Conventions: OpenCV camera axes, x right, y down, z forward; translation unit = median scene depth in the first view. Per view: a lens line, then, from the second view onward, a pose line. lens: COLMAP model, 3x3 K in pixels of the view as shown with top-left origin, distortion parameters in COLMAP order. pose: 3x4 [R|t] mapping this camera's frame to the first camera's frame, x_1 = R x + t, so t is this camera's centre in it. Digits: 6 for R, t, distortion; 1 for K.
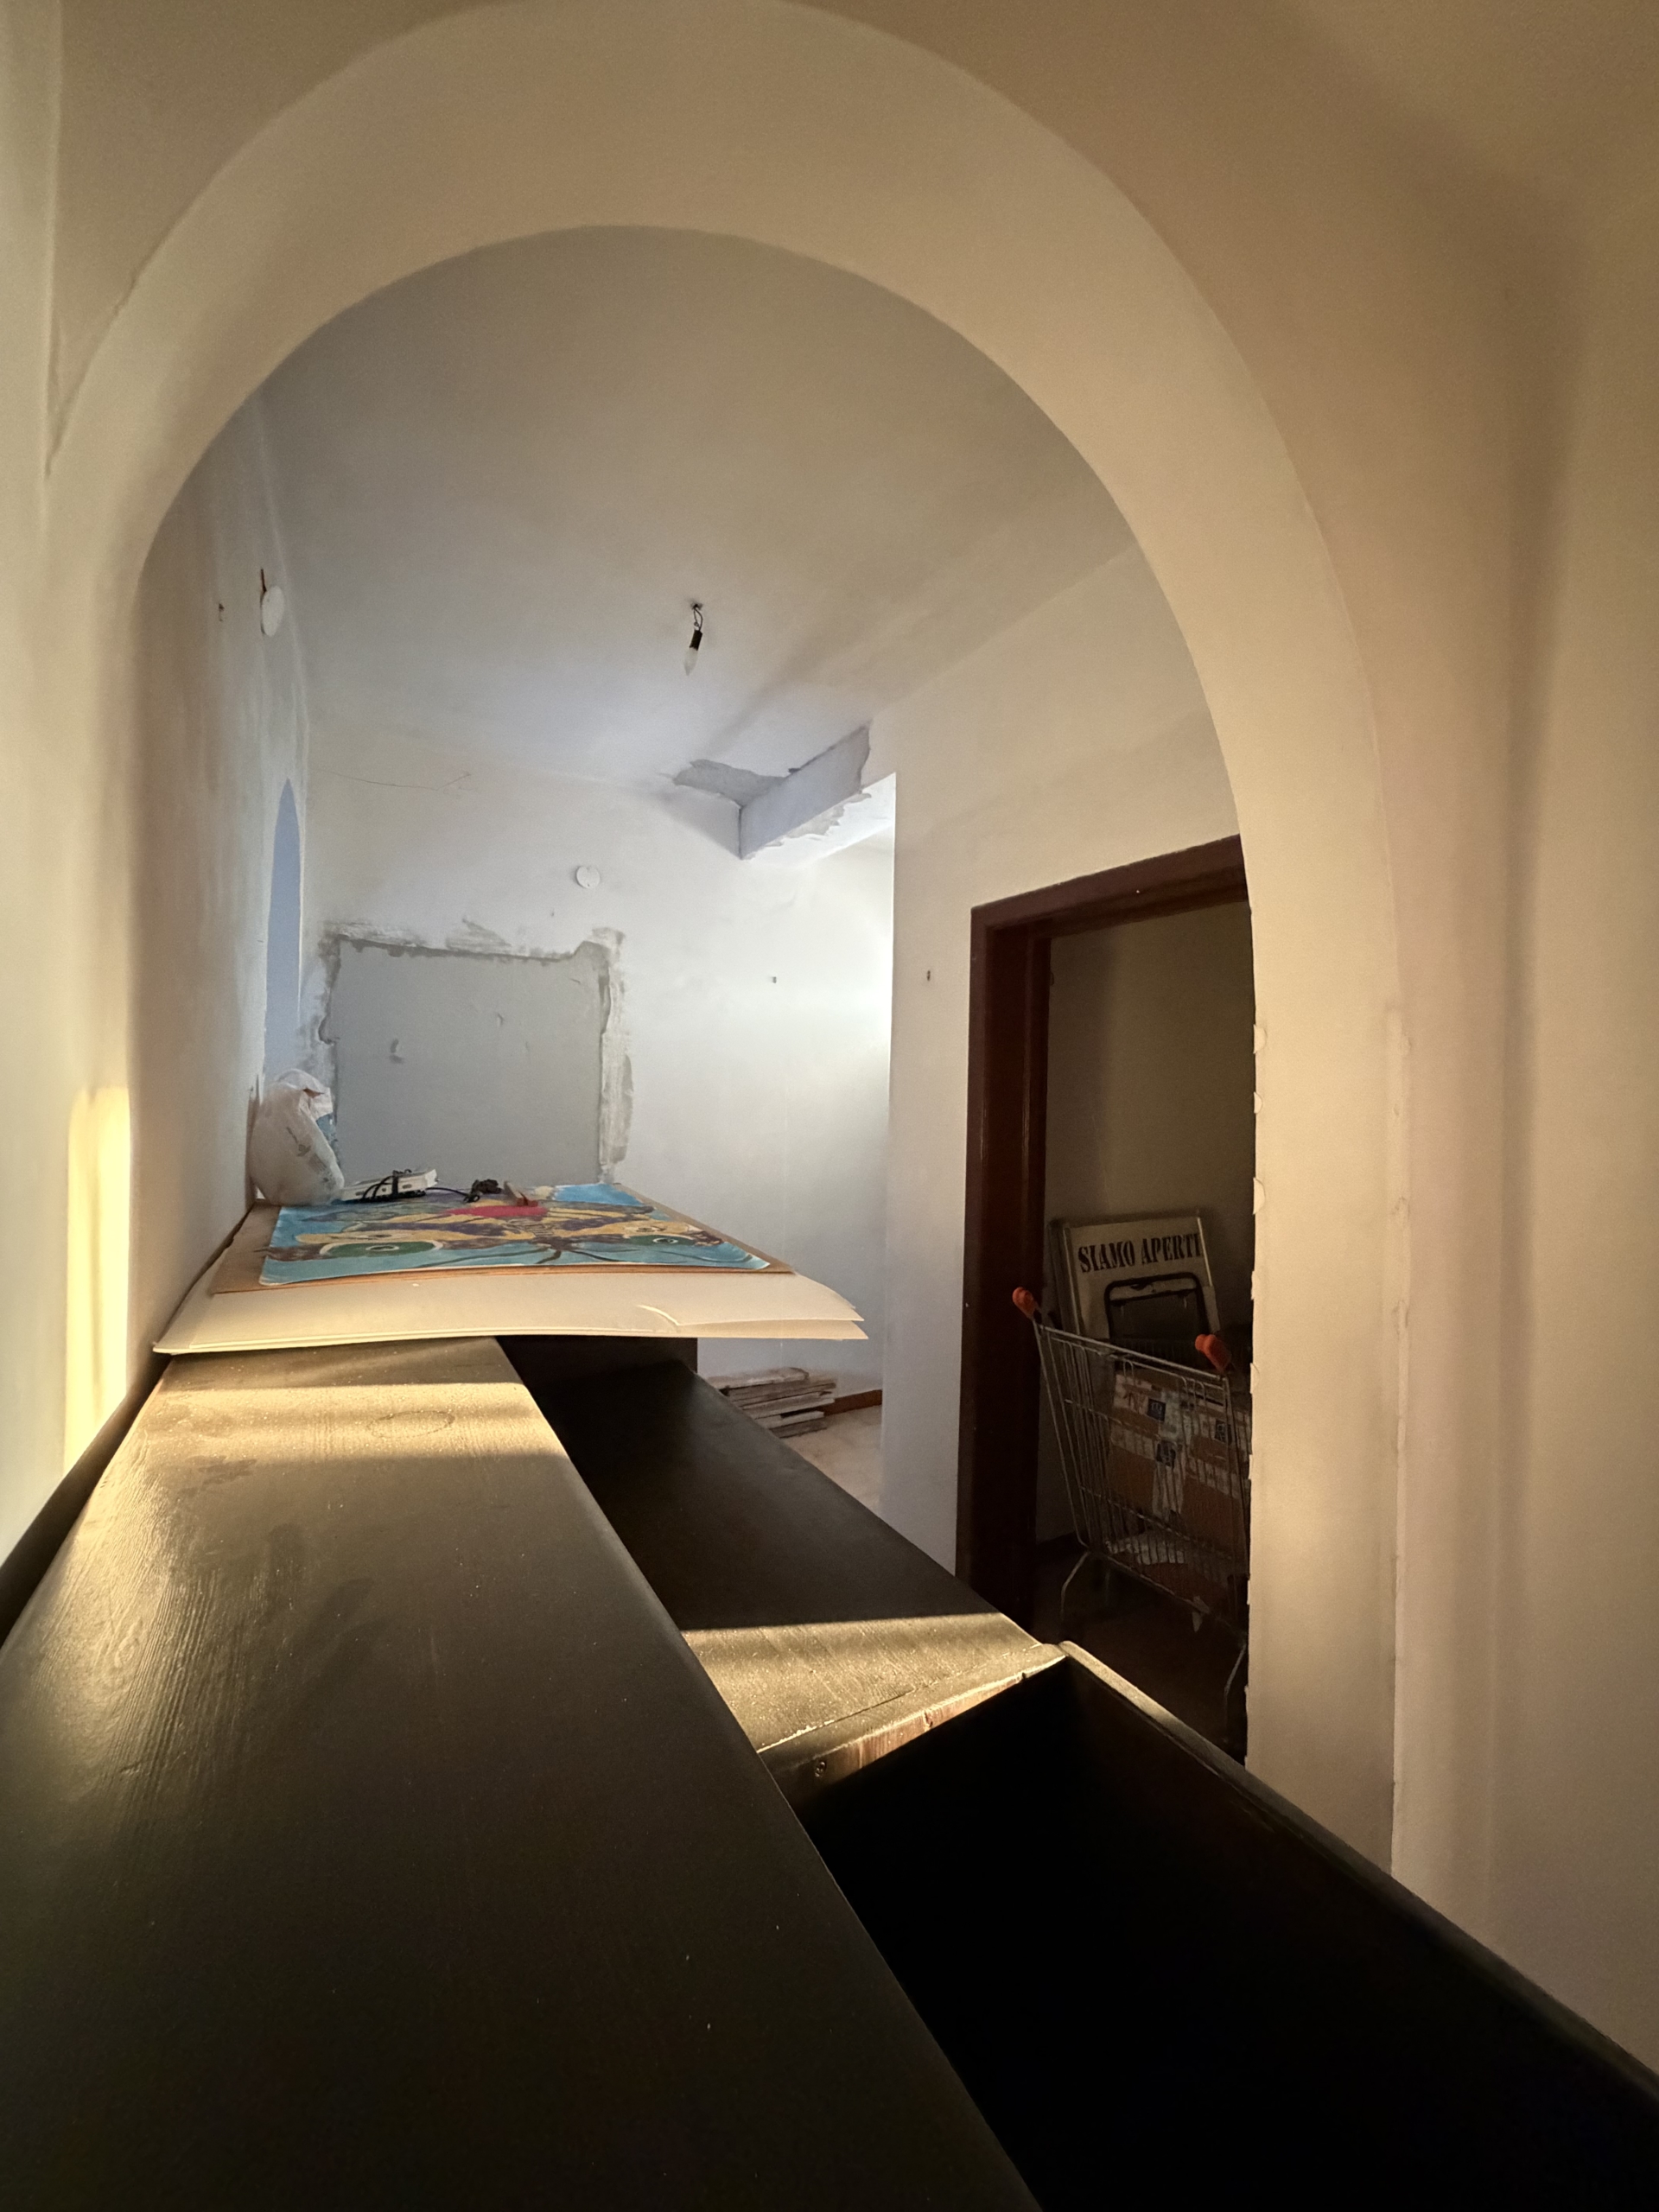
lens RADIAL K [[878.6, 0, 823.4], [0, 878.6, 1101.3], [0, 0, 1]] dist [0.000063, 0.000559]
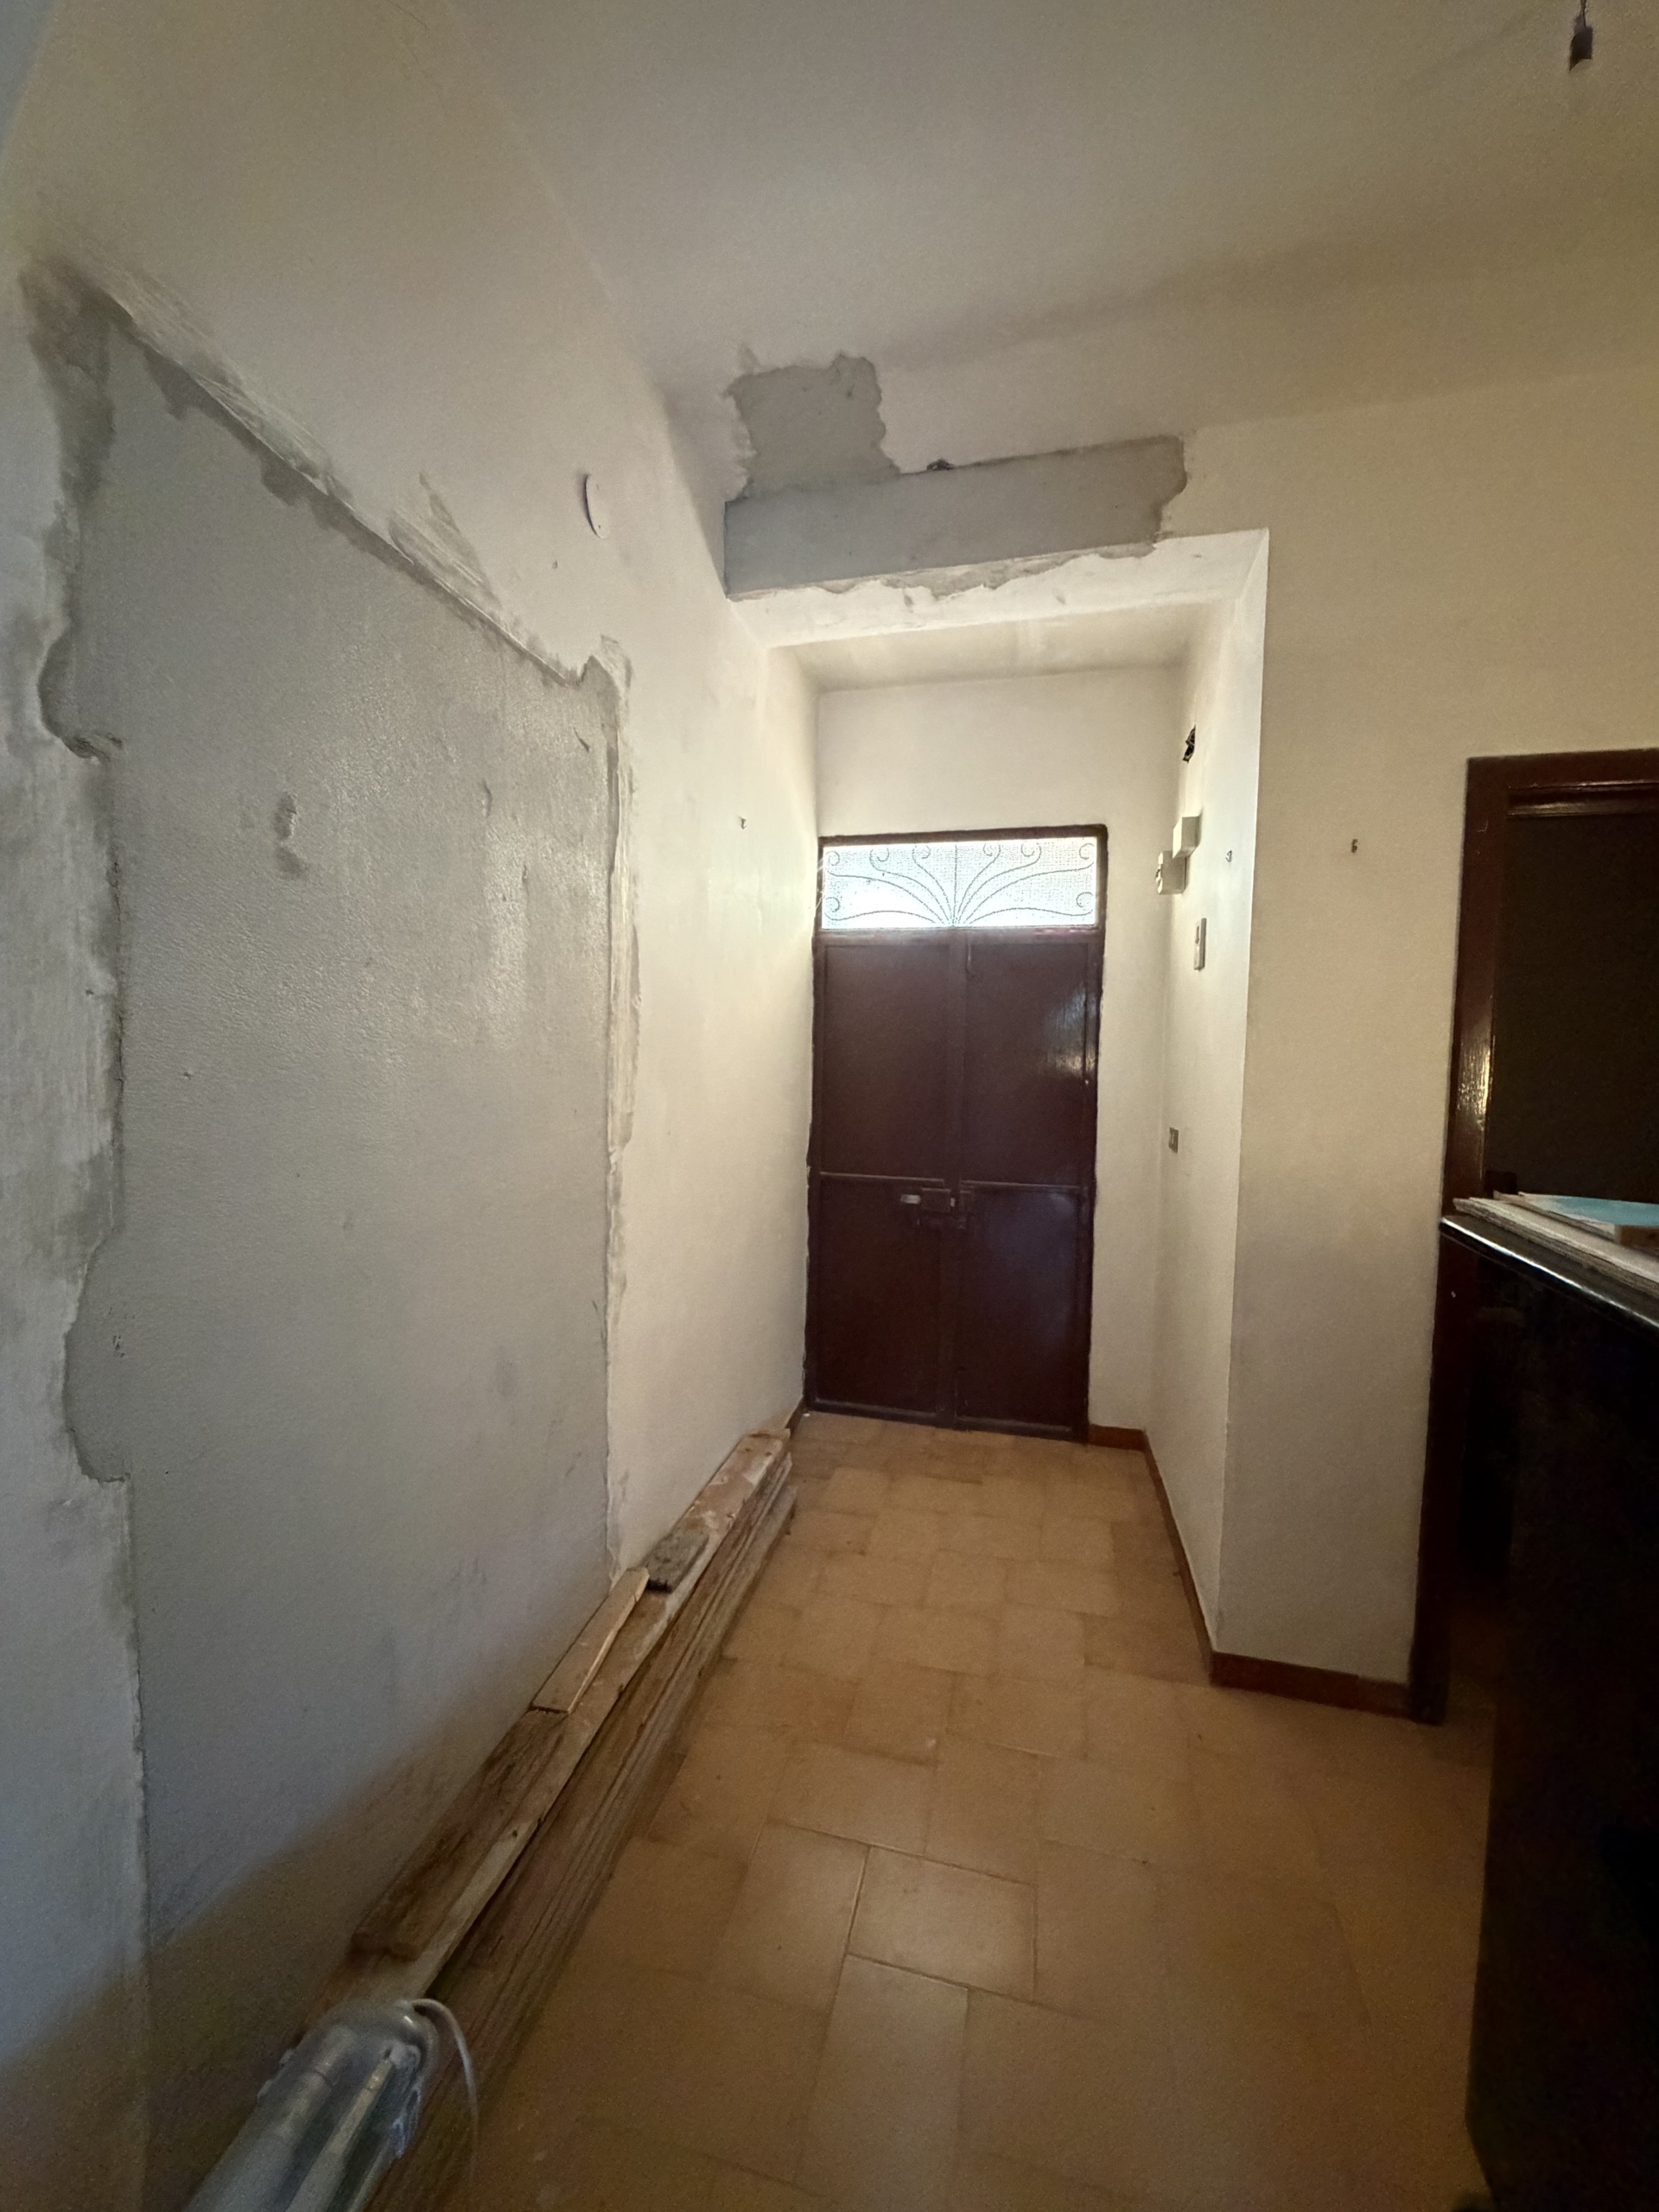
lens RADIAL K [[878.6, 0, 817.0], [0, 878.6, 1095.6], [0, 0, 1]] dist [0.000063, 0.000559]
pose [[0.716806, -0.039736, 0.696140, -0.671617], [-0.014315, 0.997326, 0.071667, 0.007457], [-0.697126, -0.061336, 0.714320, 0.780838]]
